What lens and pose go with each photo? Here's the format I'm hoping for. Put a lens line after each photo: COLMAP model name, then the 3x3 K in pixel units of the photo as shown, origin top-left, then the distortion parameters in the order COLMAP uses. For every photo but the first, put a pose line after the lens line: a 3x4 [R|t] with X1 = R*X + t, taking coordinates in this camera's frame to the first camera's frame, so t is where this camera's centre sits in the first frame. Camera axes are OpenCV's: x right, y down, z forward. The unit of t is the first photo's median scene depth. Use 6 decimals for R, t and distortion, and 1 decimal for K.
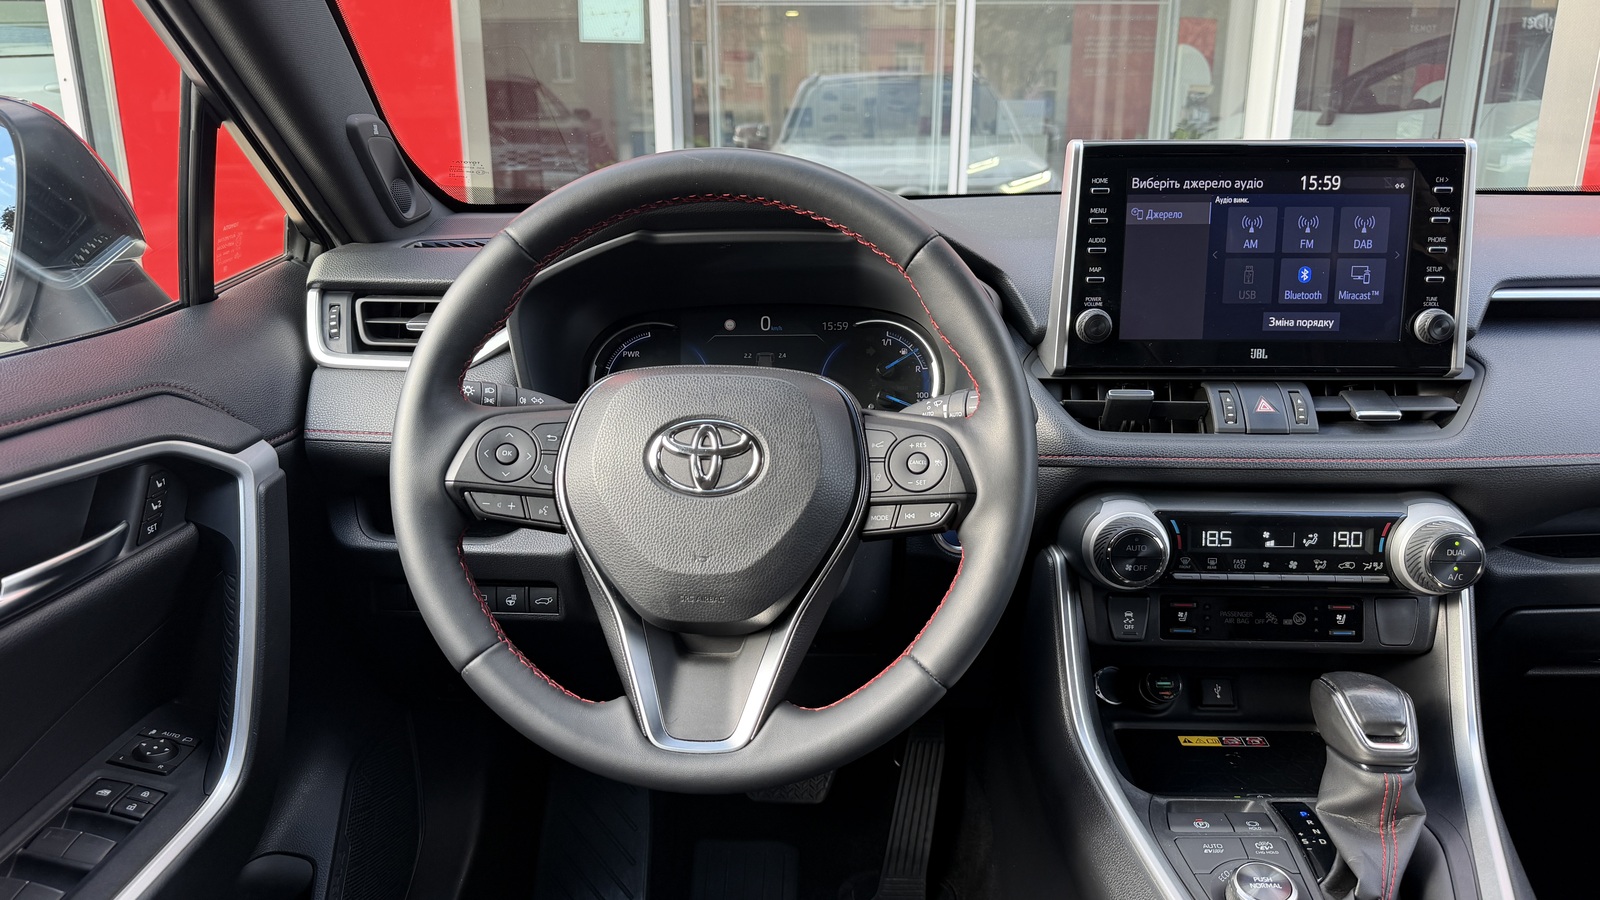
lens RADIAL K [[1142.7, 0, 795.9], [0, 1142.7, 454.8], [0, 0, 1]] dist [0.126879, -0.239187]
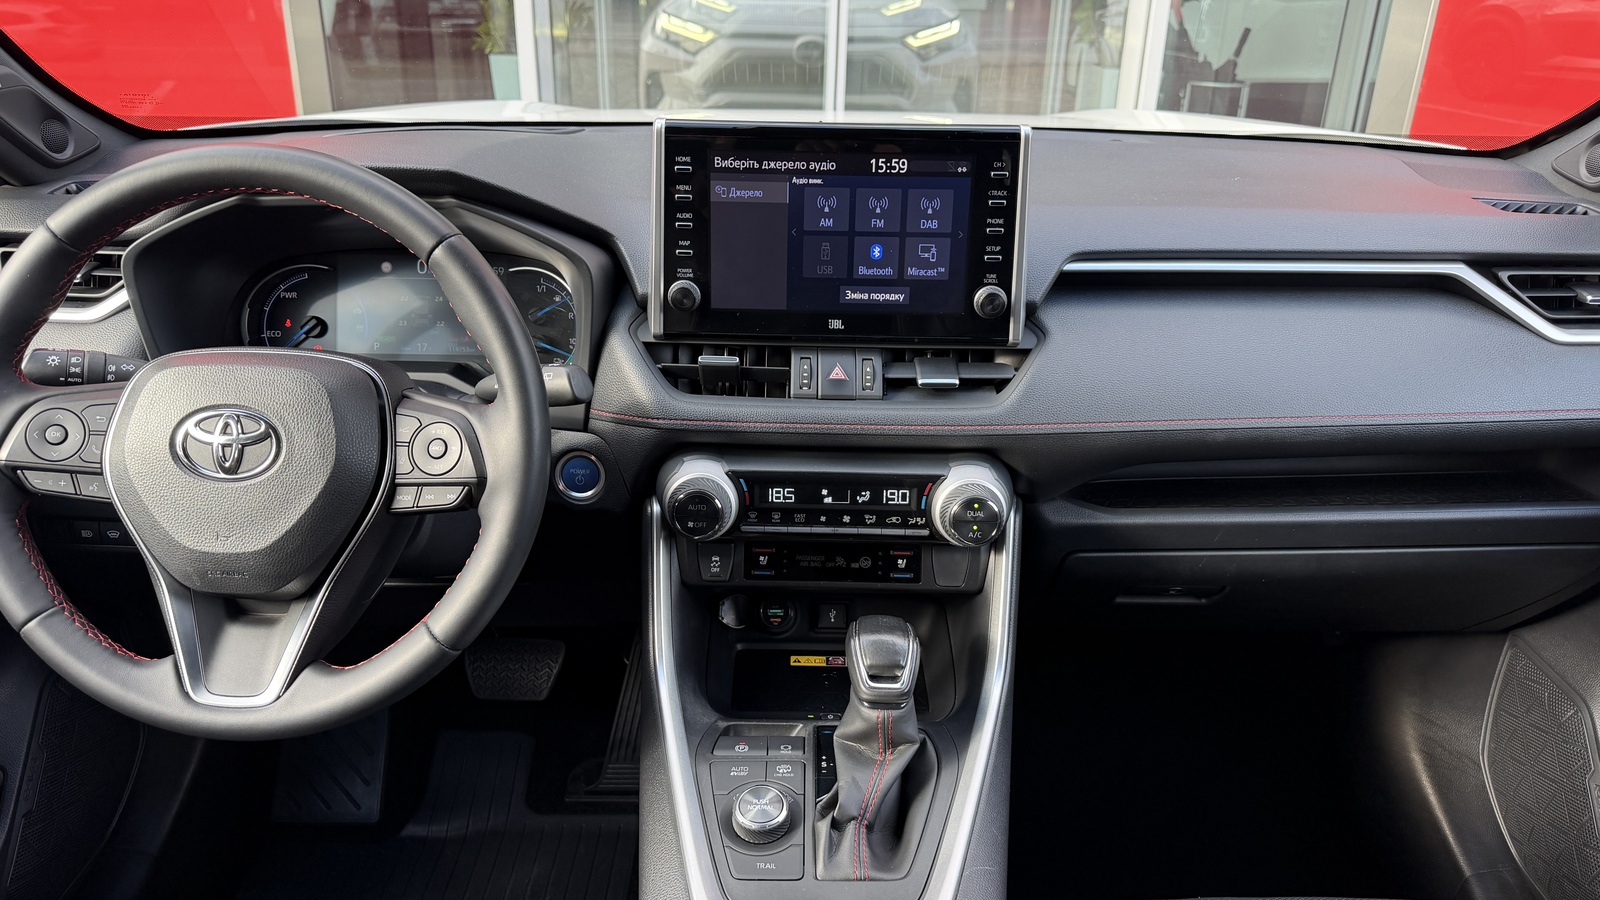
lens RADIAL K [[1142.7, 0, 795.9], [0, 1142.7, 454.8], [0, 0, 1]] dist [0.126879, -0.239187]
pose [[0.999016, 0.006429, 0.043878, 0.326431], [-0.012202, 0.991095, 0.132596, -0.111619], [-0.042634, -0.133001, 0.990198, -0.083648]]
